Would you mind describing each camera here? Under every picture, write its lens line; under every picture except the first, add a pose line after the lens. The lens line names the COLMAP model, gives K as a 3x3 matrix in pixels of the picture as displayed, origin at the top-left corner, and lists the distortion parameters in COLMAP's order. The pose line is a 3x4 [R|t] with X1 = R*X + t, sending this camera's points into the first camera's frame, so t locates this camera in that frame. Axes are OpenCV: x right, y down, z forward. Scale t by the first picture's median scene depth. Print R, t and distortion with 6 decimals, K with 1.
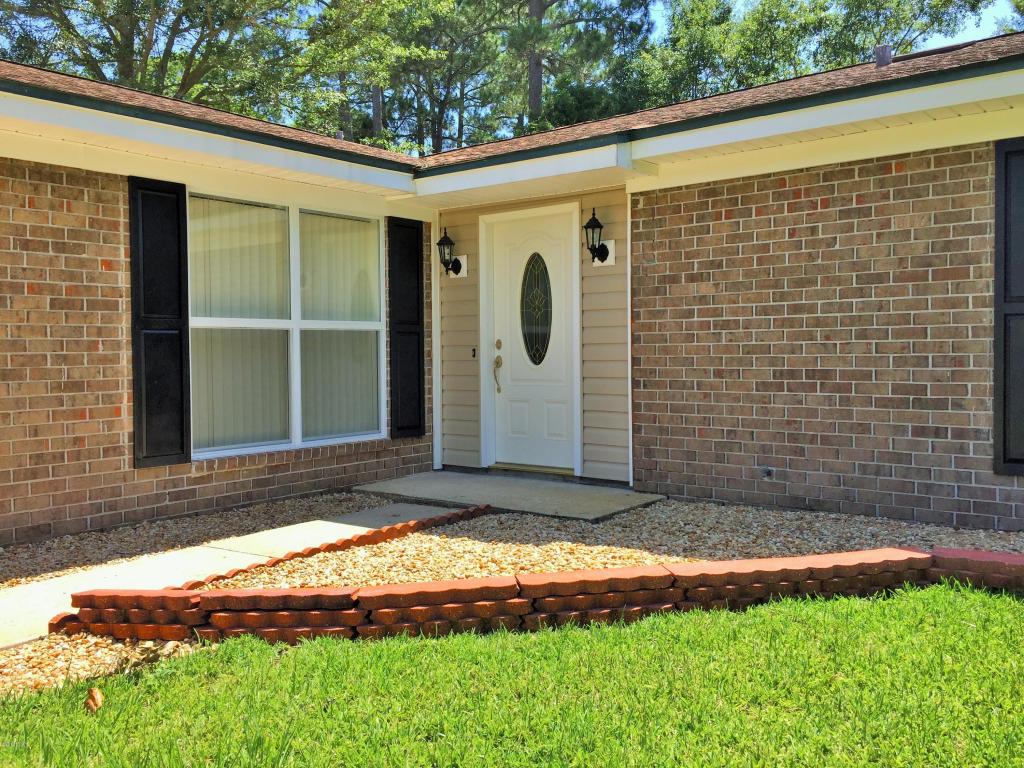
lens RADIAL K [[883.8, 0, 513.4], [0, 883.8, 381.7], [0, 0, 1]] dist [0.079696, -0.116746]
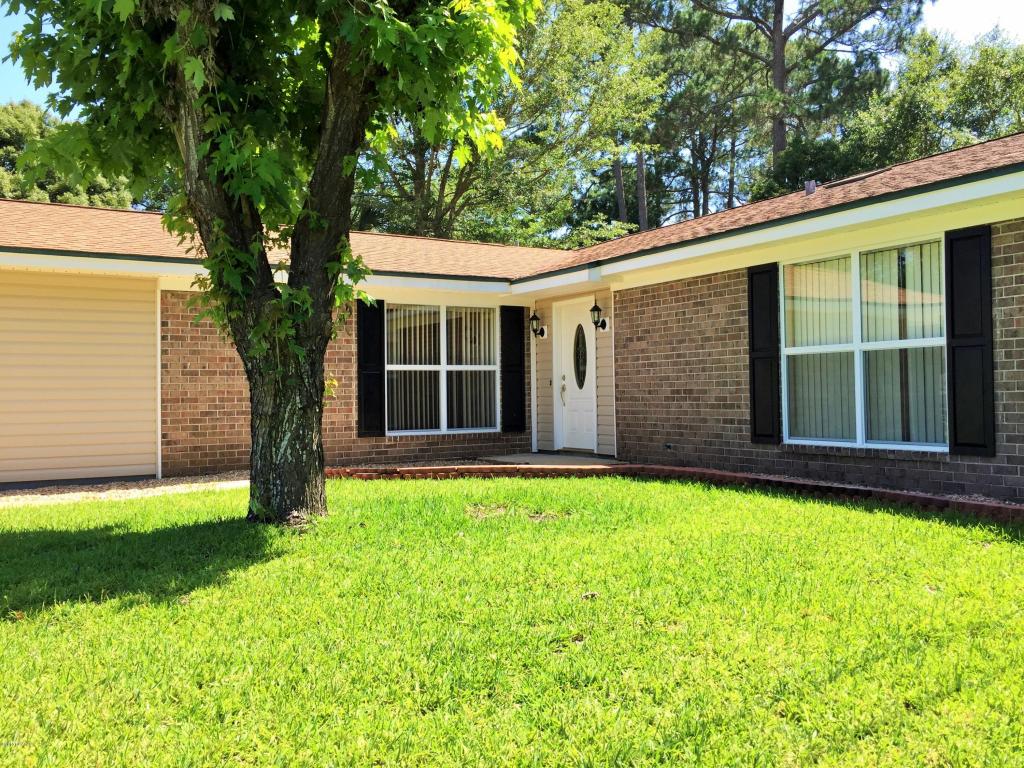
lens RADIAL K [[883.8, 0, 506.2], [0, 883.8, 389.3], [0, 0, 1]] dist [0.079696, -0.116746]
pose [[0.936833, -0.004265, -0.349752, 0.582141], [-0.008749, 0.999327, -0.035619, 0.050894], [0.349668, 0.036429, 0.936165, -0.766484]]
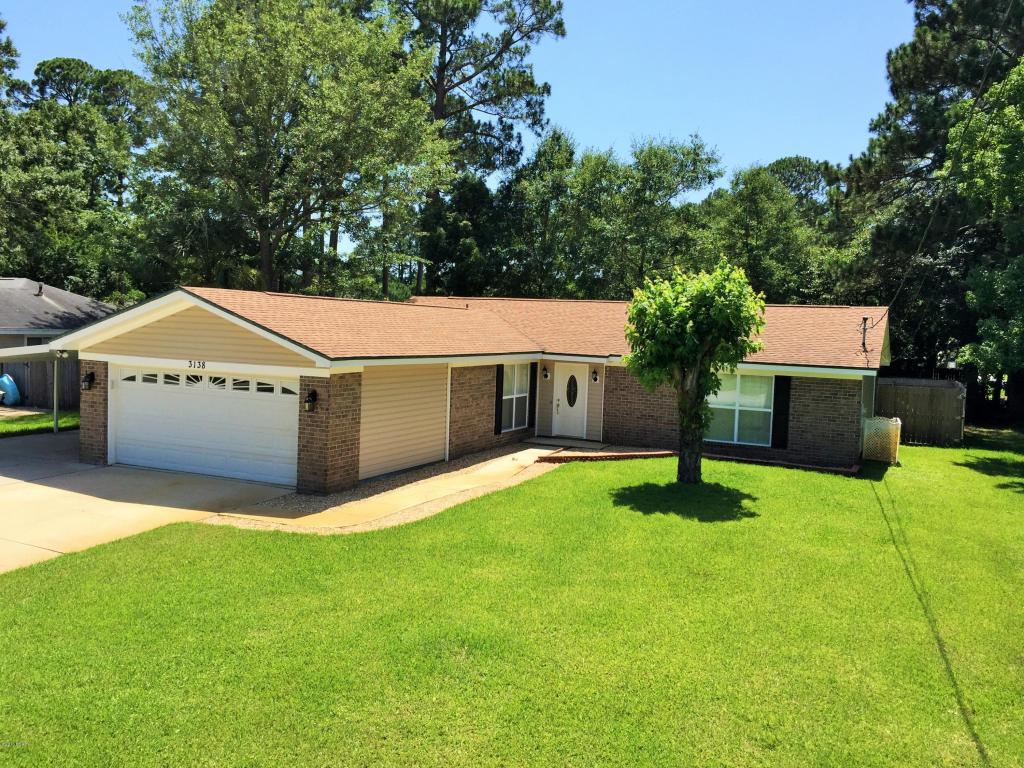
lens RADIAL K [[883.8, 0, 508.2], [0, 883.8, 386.9], [0, 0, 1]] dist [0.079696, -0.116746]
pose [[0.969408, 0.030507, 0.243553, -1.271371], [-0.039875, 0.998639, 0.033624, -0.245062], [-0.242196, -0.042307, 0.969305, -2.757611]]
